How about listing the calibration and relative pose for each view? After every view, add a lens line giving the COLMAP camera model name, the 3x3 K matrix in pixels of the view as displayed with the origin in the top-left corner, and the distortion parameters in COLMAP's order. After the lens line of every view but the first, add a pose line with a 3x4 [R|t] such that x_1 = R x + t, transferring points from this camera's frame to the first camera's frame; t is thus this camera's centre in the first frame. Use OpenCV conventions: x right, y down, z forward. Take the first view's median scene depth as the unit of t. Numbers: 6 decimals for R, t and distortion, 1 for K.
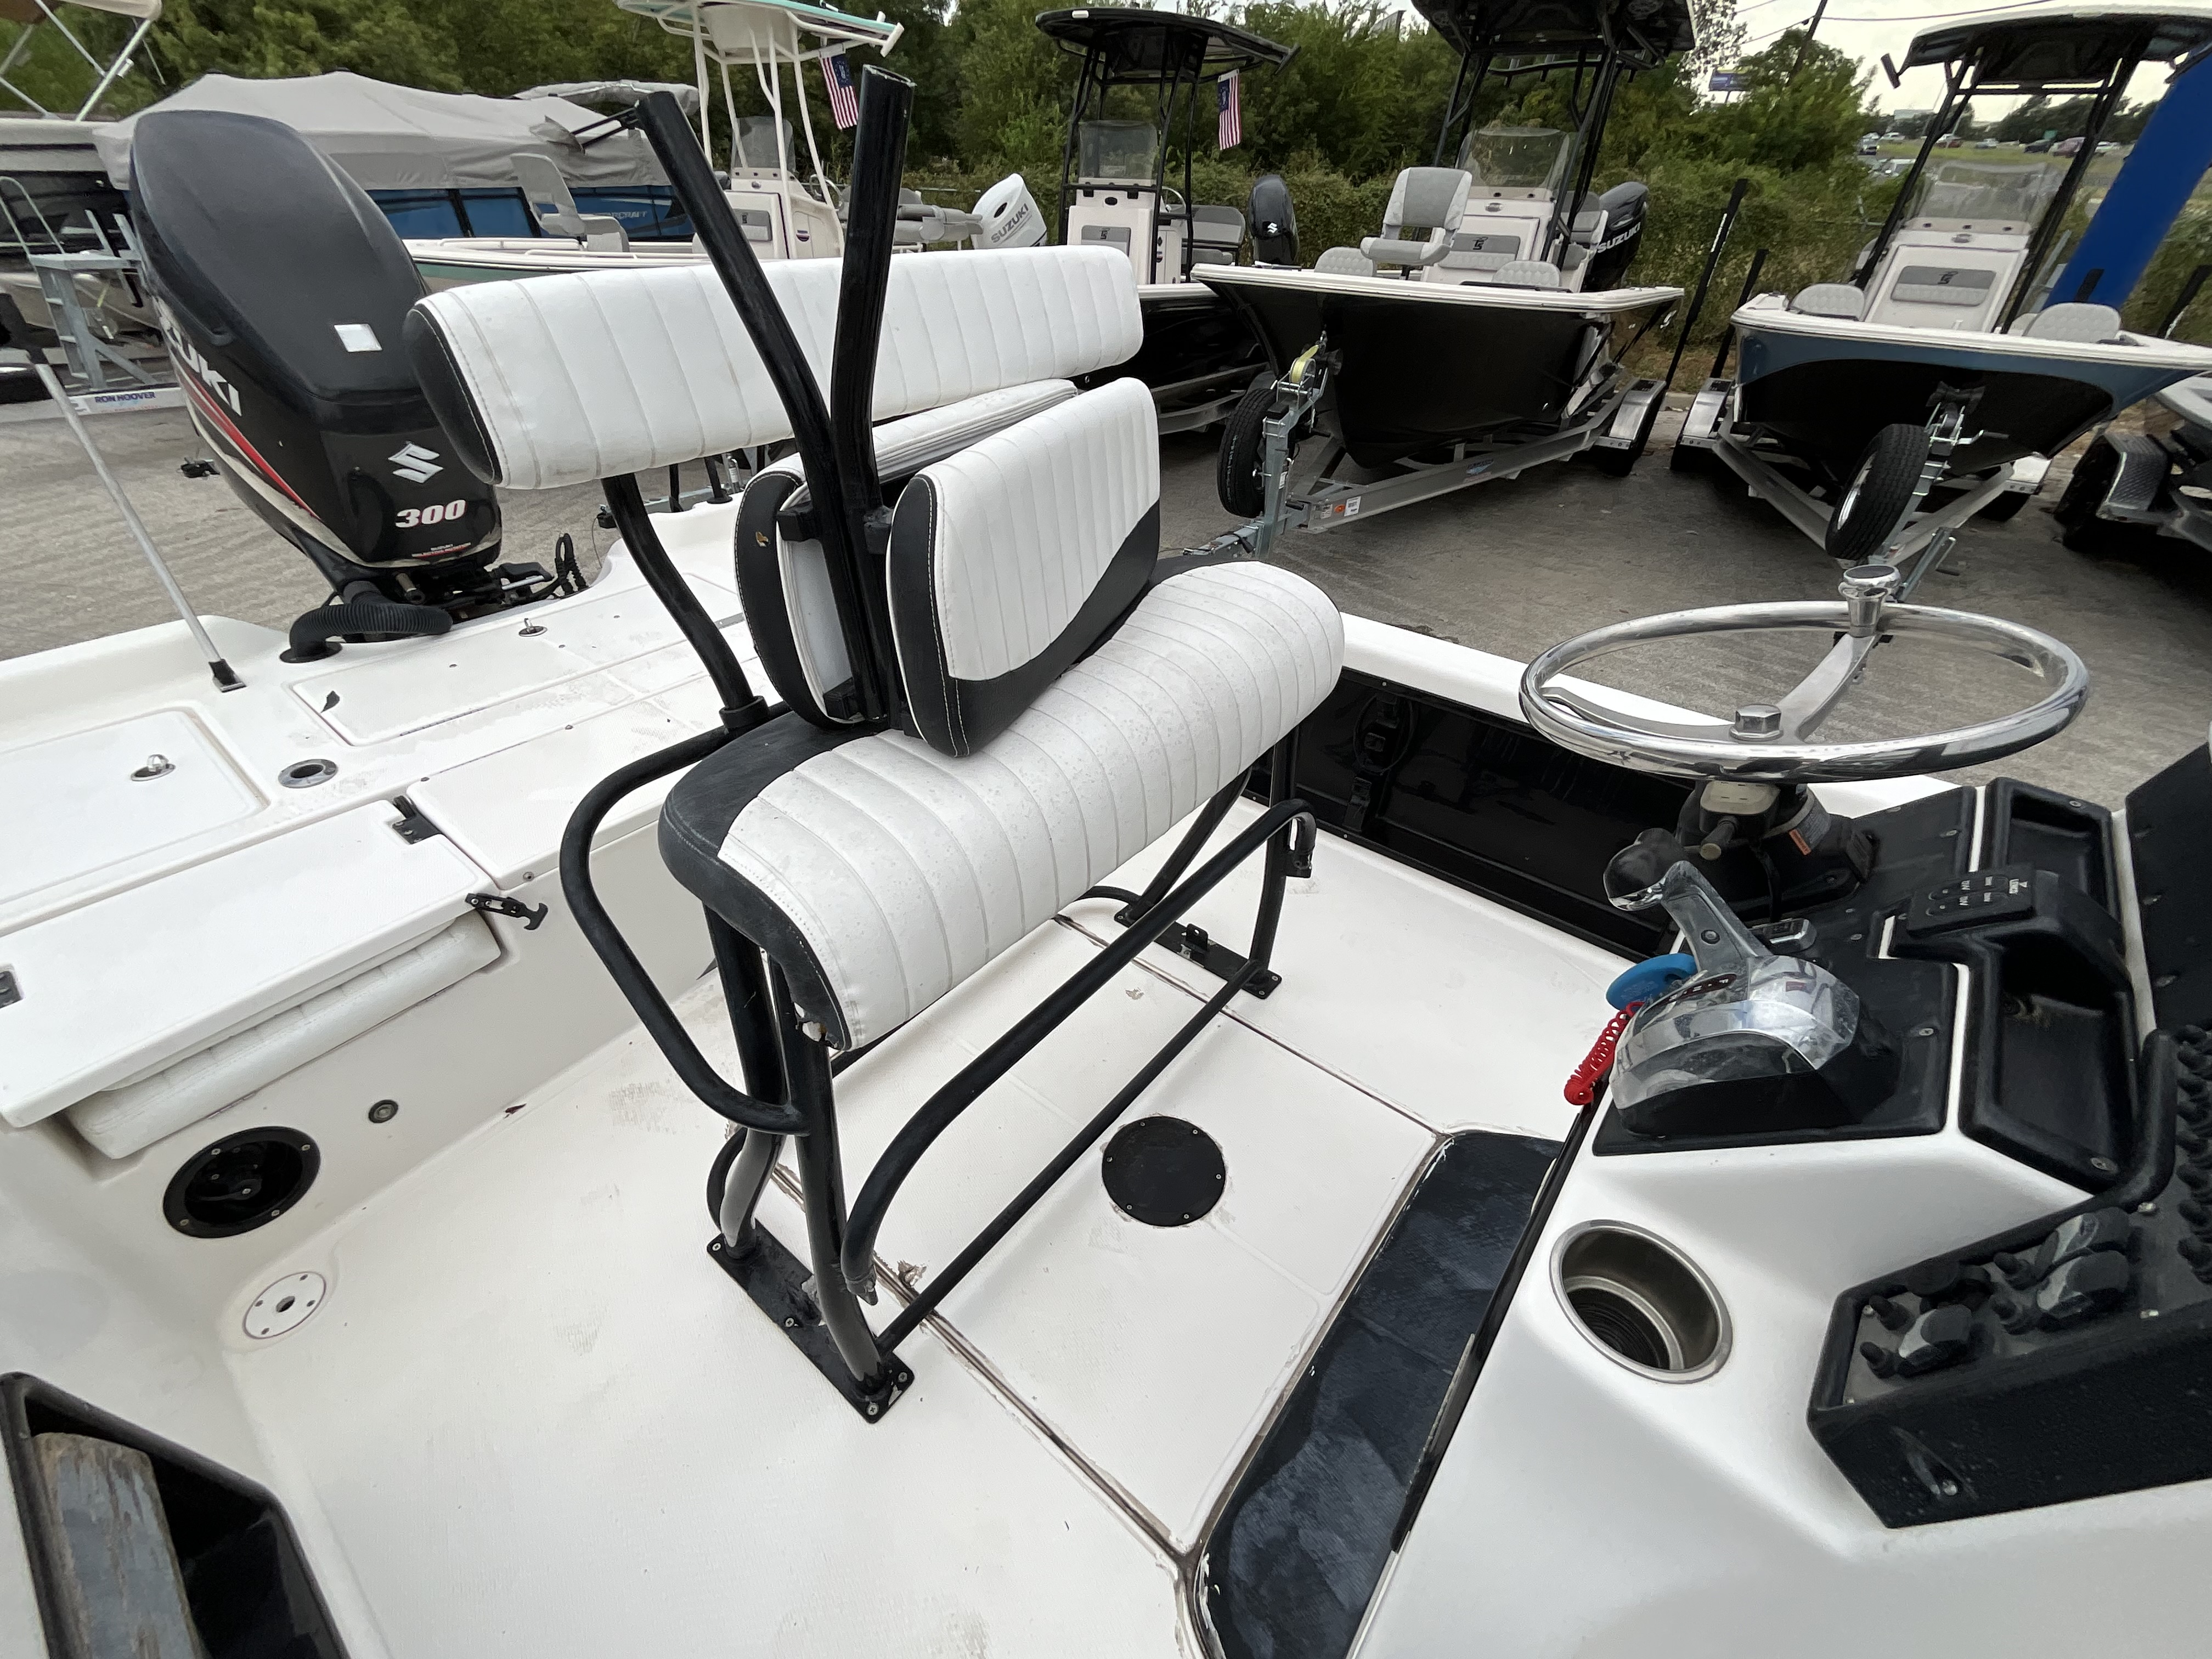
lens RADIAL K [[889.4, 0, 1110.2], [0, 889.4, 833.0], [0, 0, 1]] dist [0.008879, -0.004762]
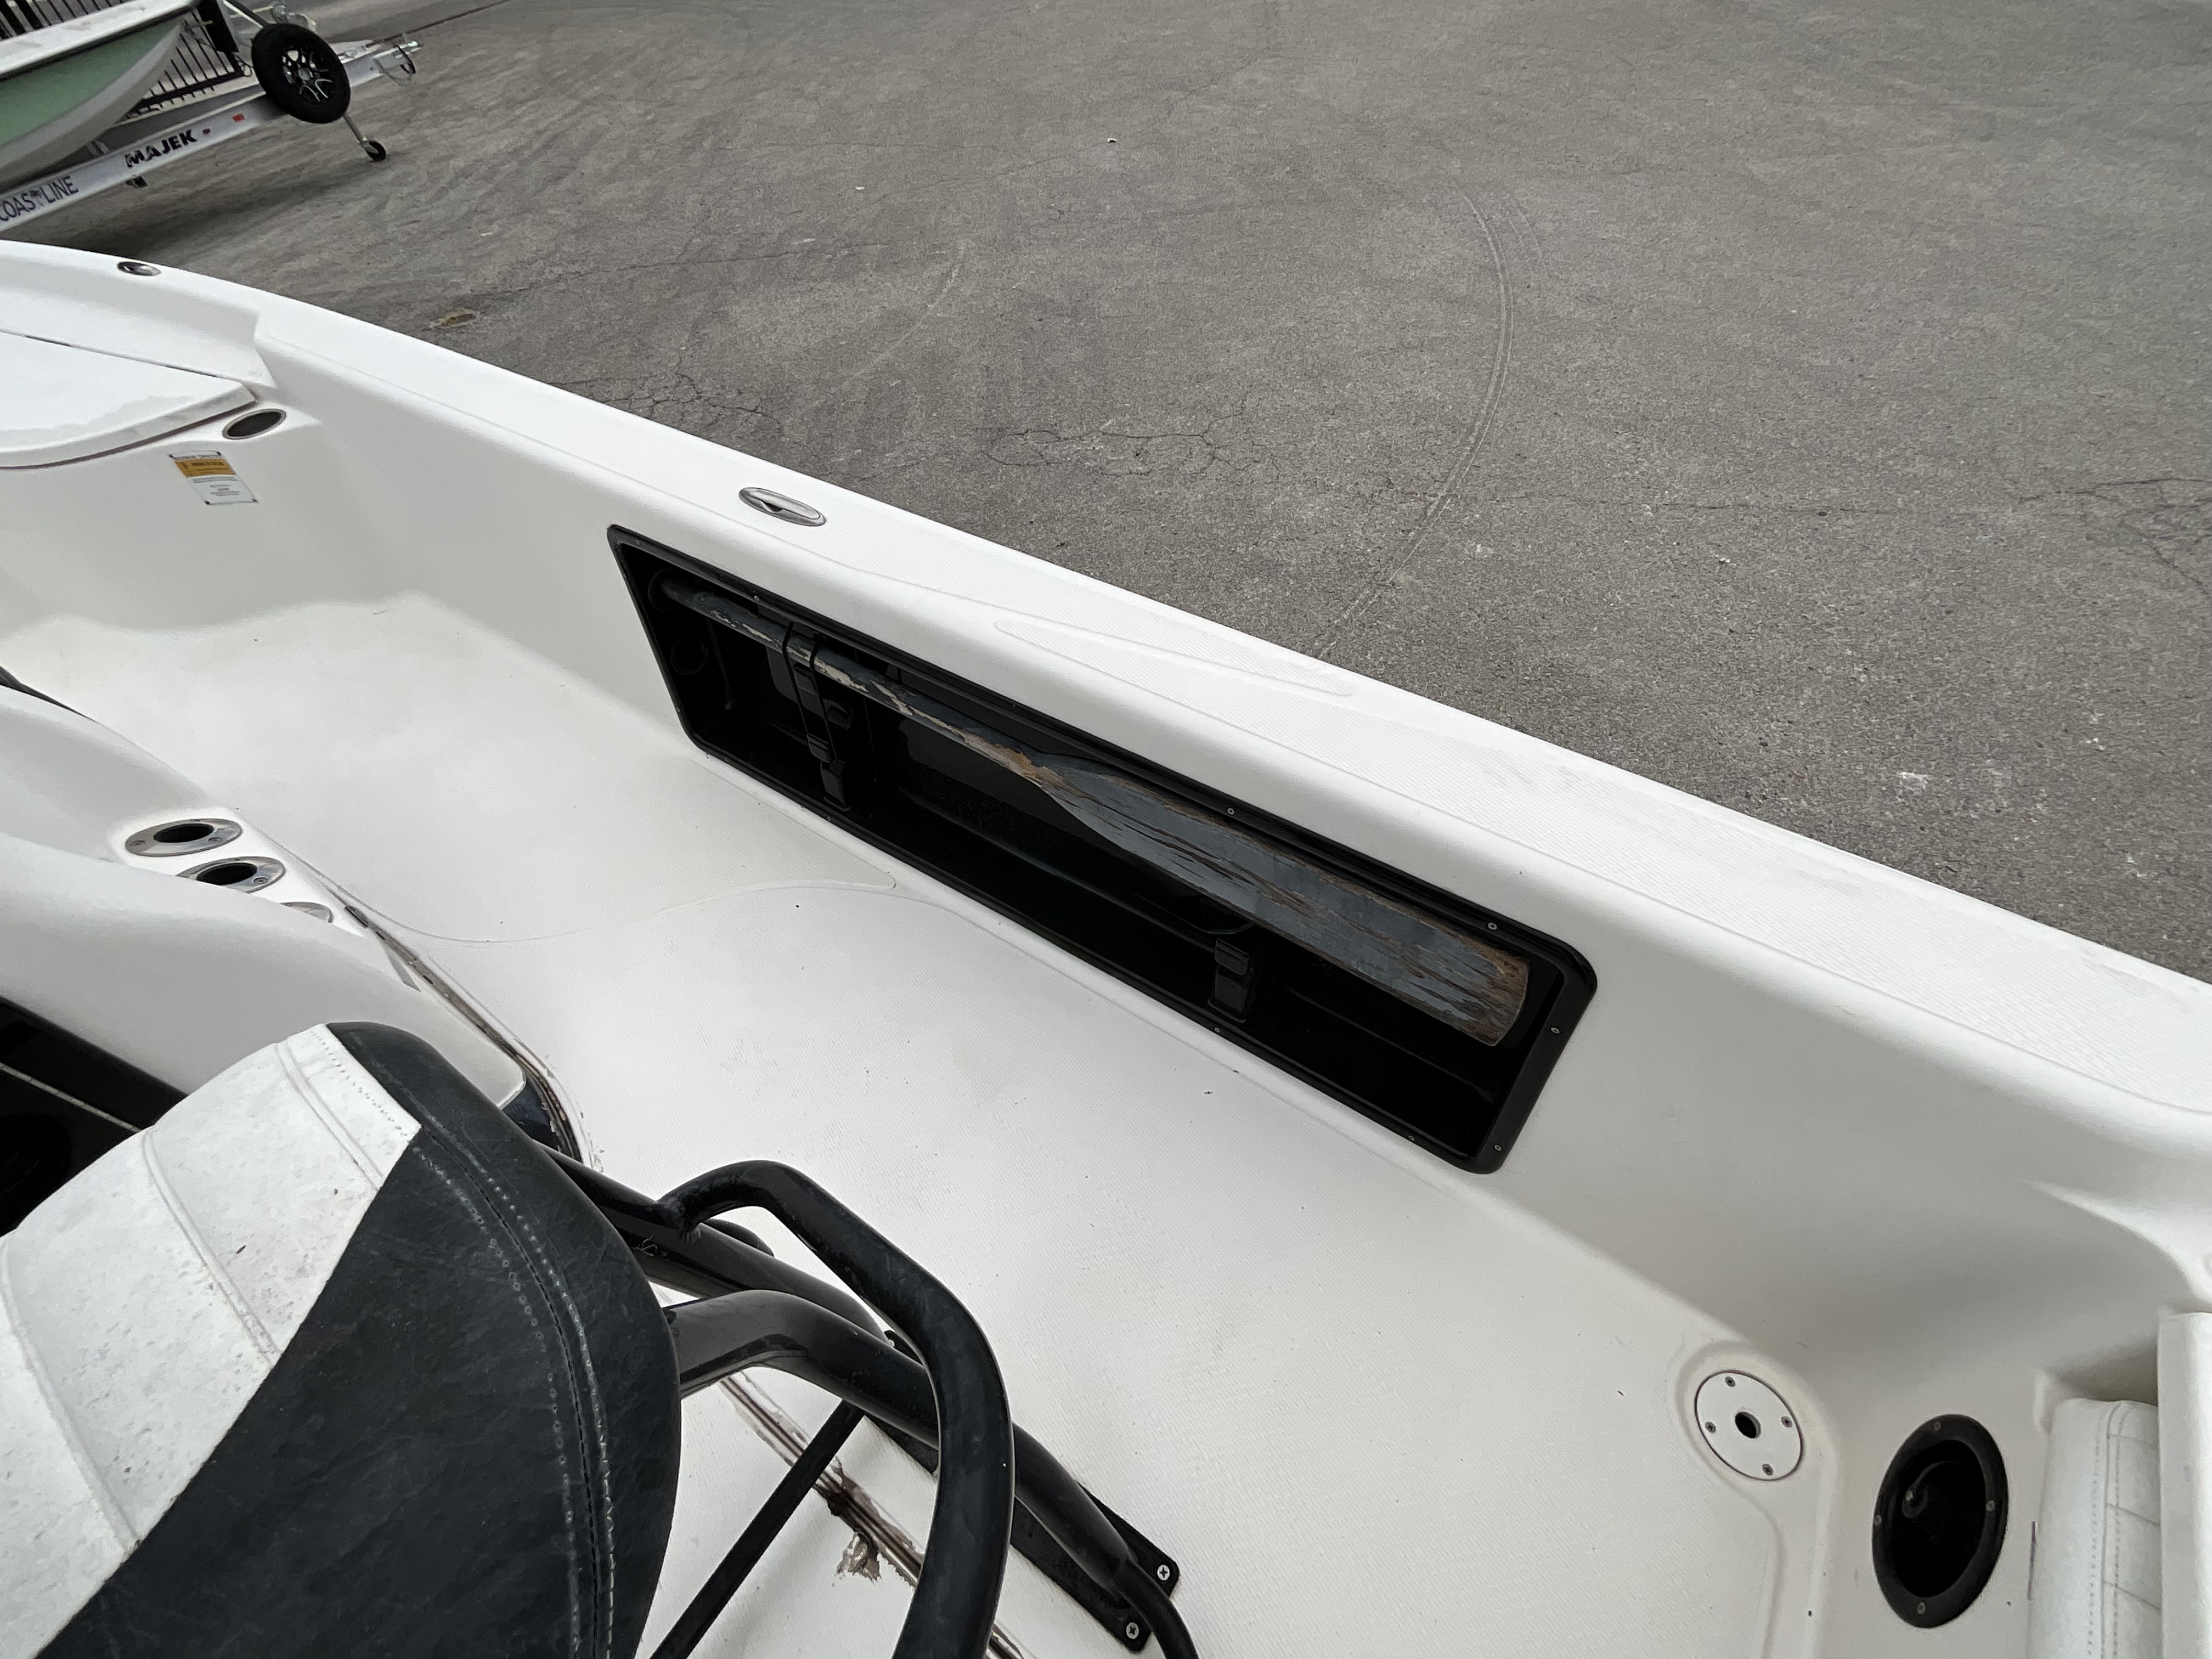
lens RADIAL K [[967.6, 0, 1111.7], [0, 967.6, 827.1], [0, 0, 1]] dist [0.008429, -0.004145]
pose [[-0.995664, 0.092944, 0.003804, -0.349204], [0.010390, 0.070483, 0.997459, -0.194989], [0.092440, 0.993173, -0.071143, 0.402263]]
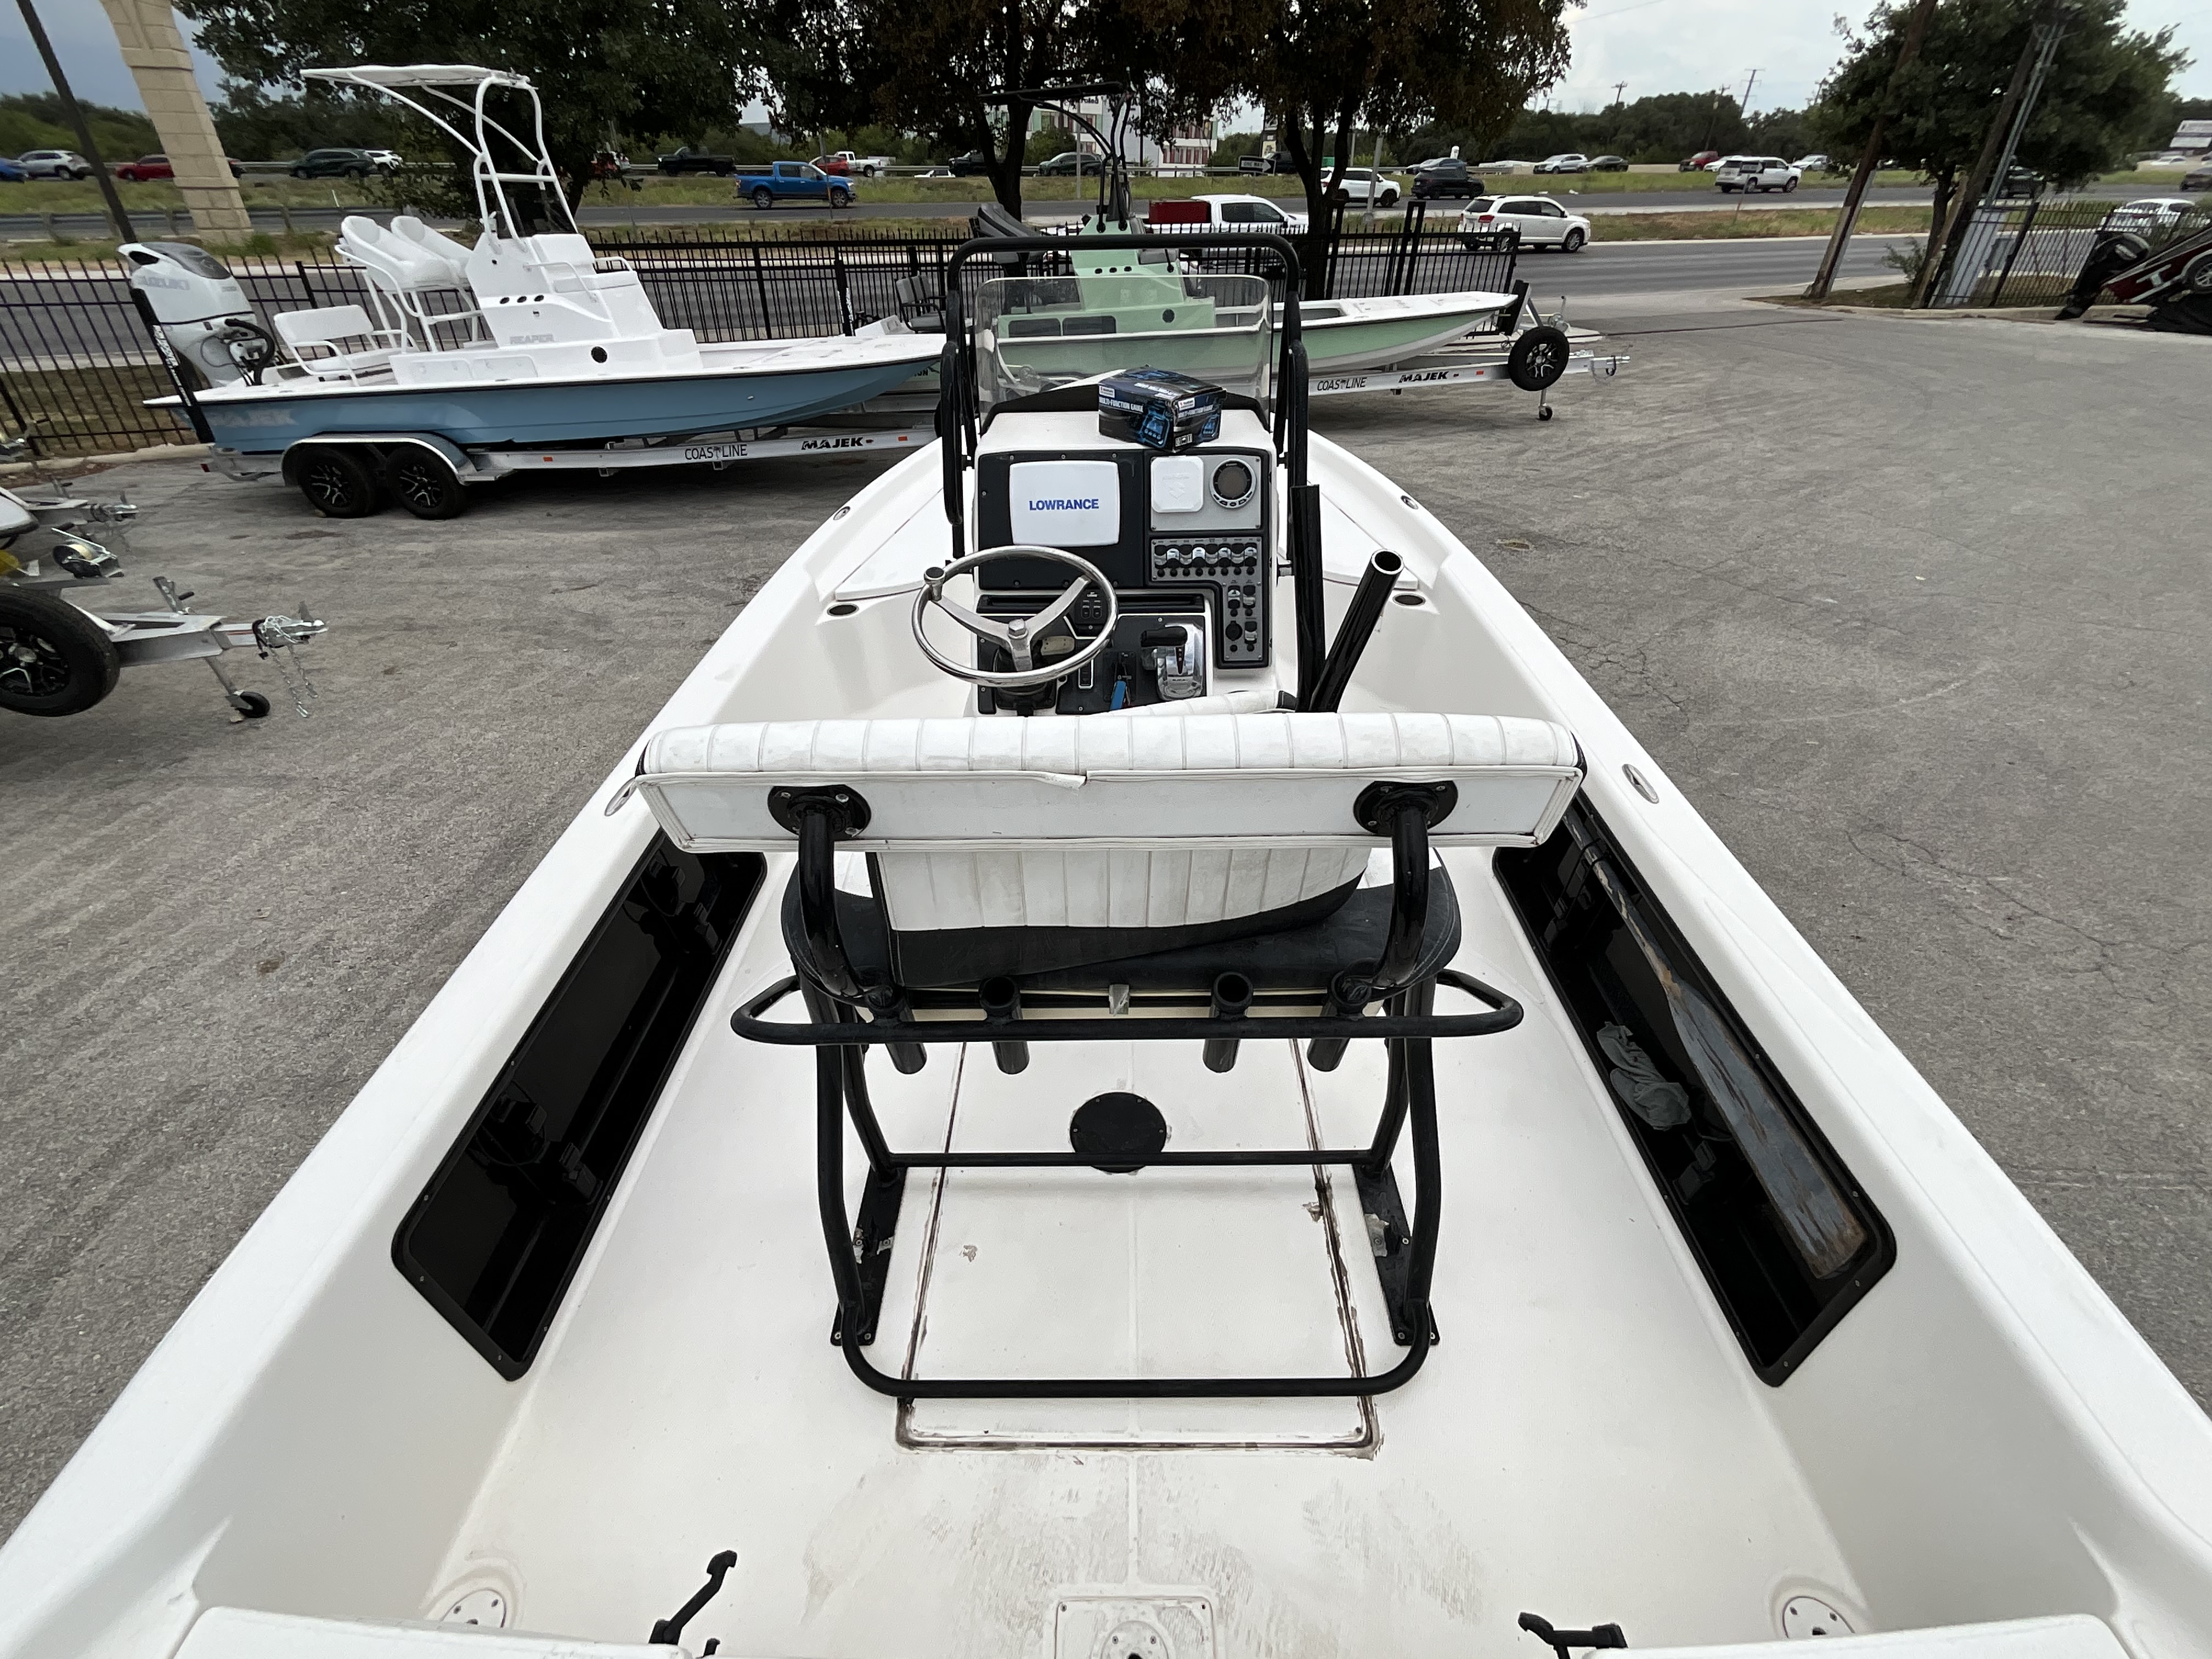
lens RADIAL K [[967.6, 0, 1109.9], [0, 967.6, 834.3], [0, 0, 1]] dist [0.008429, -0.004145]
pose [[-0.621447, -0.465140, 0.630436, -0.516018], [0.465638, 0.427857, 0.774674, -0.749755], [-0.630068, 0.774973, -0.049304, 0.633589]]
